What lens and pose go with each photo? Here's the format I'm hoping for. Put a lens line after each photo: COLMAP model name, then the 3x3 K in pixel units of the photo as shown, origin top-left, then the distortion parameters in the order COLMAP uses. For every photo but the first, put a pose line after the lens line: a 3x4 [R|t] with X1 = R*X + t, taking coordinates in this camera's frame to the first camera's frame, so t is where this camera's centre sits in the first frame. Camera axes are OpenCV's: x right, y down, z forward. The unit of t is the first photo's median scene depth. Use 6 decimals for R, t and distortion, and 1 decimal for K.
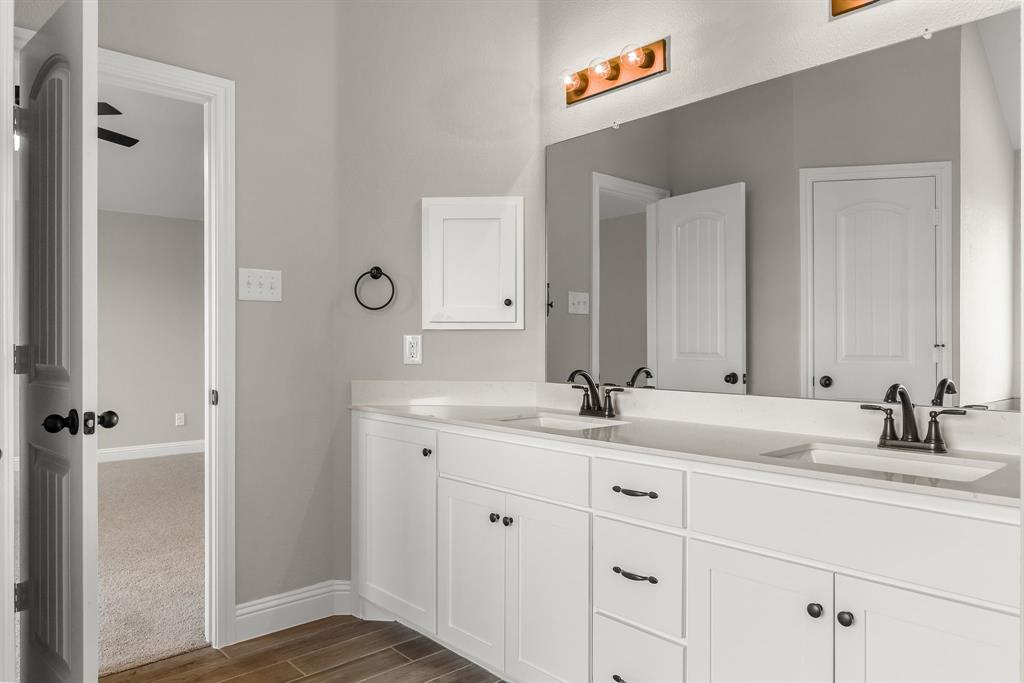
lens RADIAL K [[684.3, 0, 512.4], [0, 684.3, 342.5], [0, 0, 1]] dist [-0.001208, 0.000210]
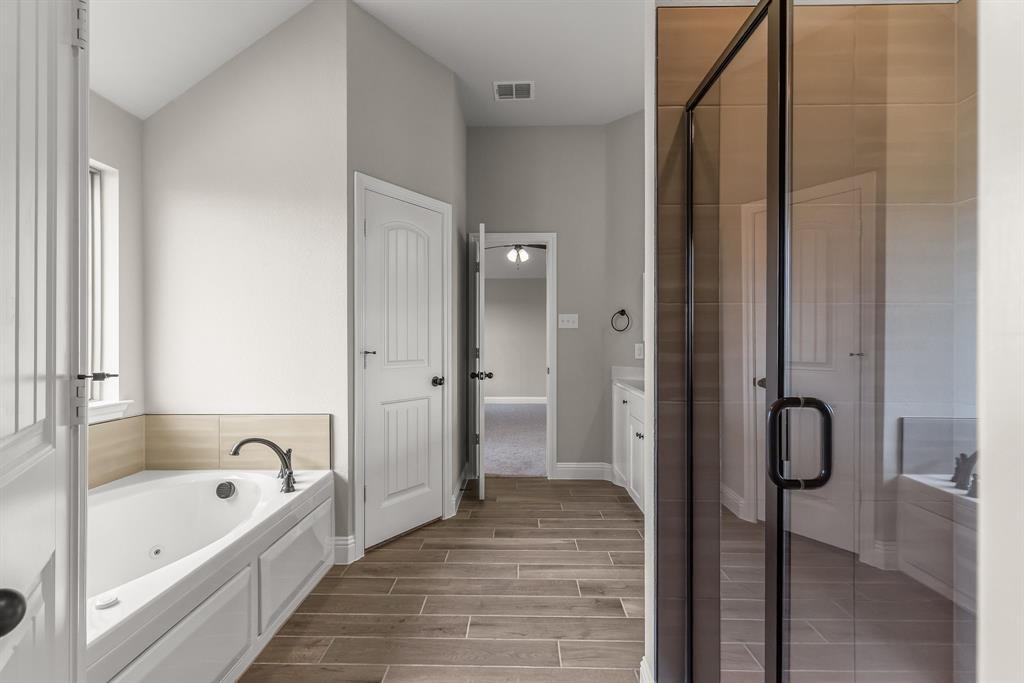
lens RADIAL K [[461.3, 0, 510.6], [0, 461.3, 339.8], [0, 0, 1]] dist [0.005886, 0.000431]
pose [[0.735369, 0.002794, -0.677662, 0.517512], [-0.003369, 0.999994, 0.000467, -0.024128], [0.677659, 0.001940, 0.735374, -0.231780]]
